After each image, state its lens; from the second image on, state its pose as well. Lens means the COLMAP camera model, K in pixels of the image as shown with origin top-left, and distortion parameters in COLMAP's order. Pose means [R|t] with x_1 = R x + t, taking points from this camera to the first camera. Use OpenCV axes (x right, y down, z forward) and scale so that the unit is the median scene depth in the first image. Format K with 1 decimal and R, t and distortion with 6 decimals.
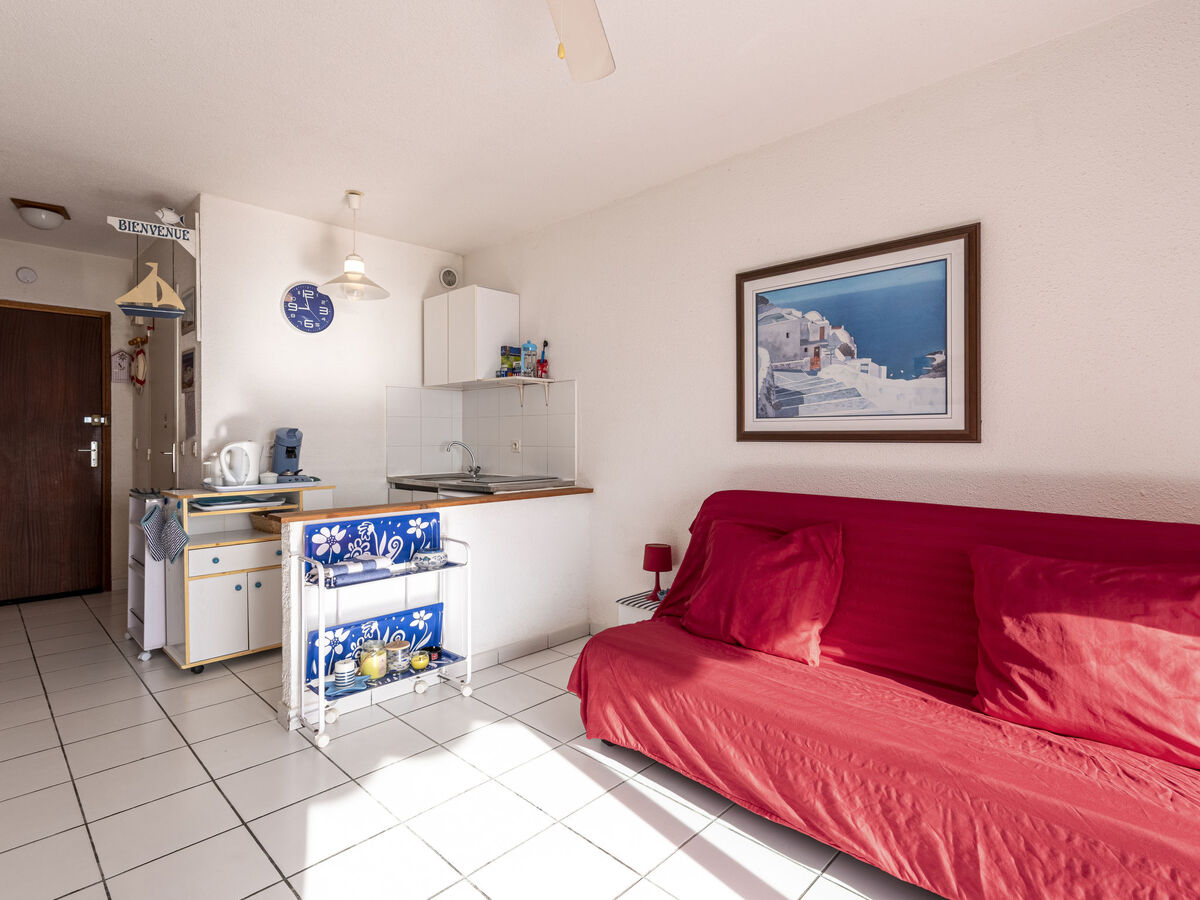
lens RADIAL K [[617.4, 0, 602.1], [0, 617.4, 440.3], [0, 0, 1]] dist [0.000936, -0.000841]
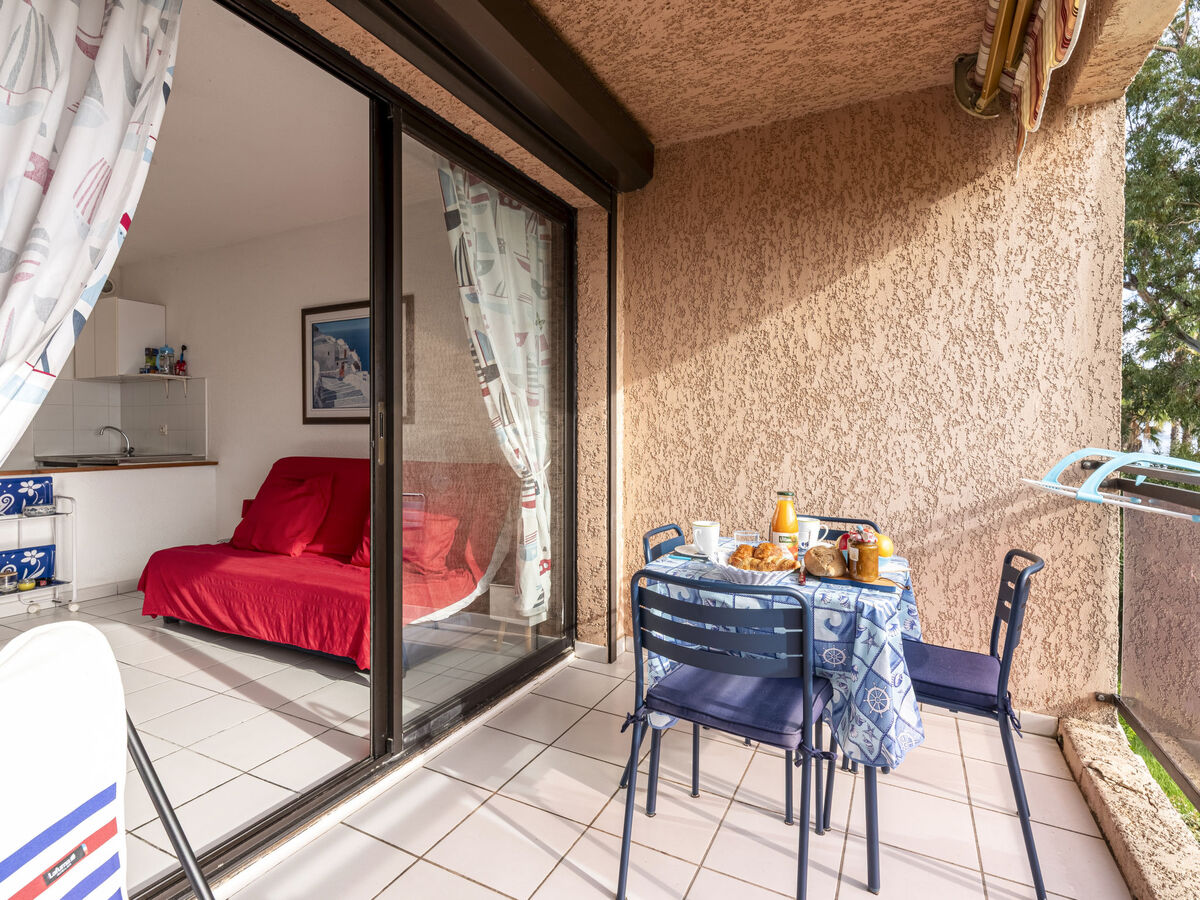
lens RADIAL K [[617.4, 0, 602.1], [0, 617.4, 440.3], [0, 0, 1]] dist [0.000936, -0.000841]
pose [[0.954811, -0.002478, 0.297203, 0.482789], [-0.000334, 0.999956, 0.009410, 0.026786], [-0.297213, -0.009084, 0.954768, -0.629832]]
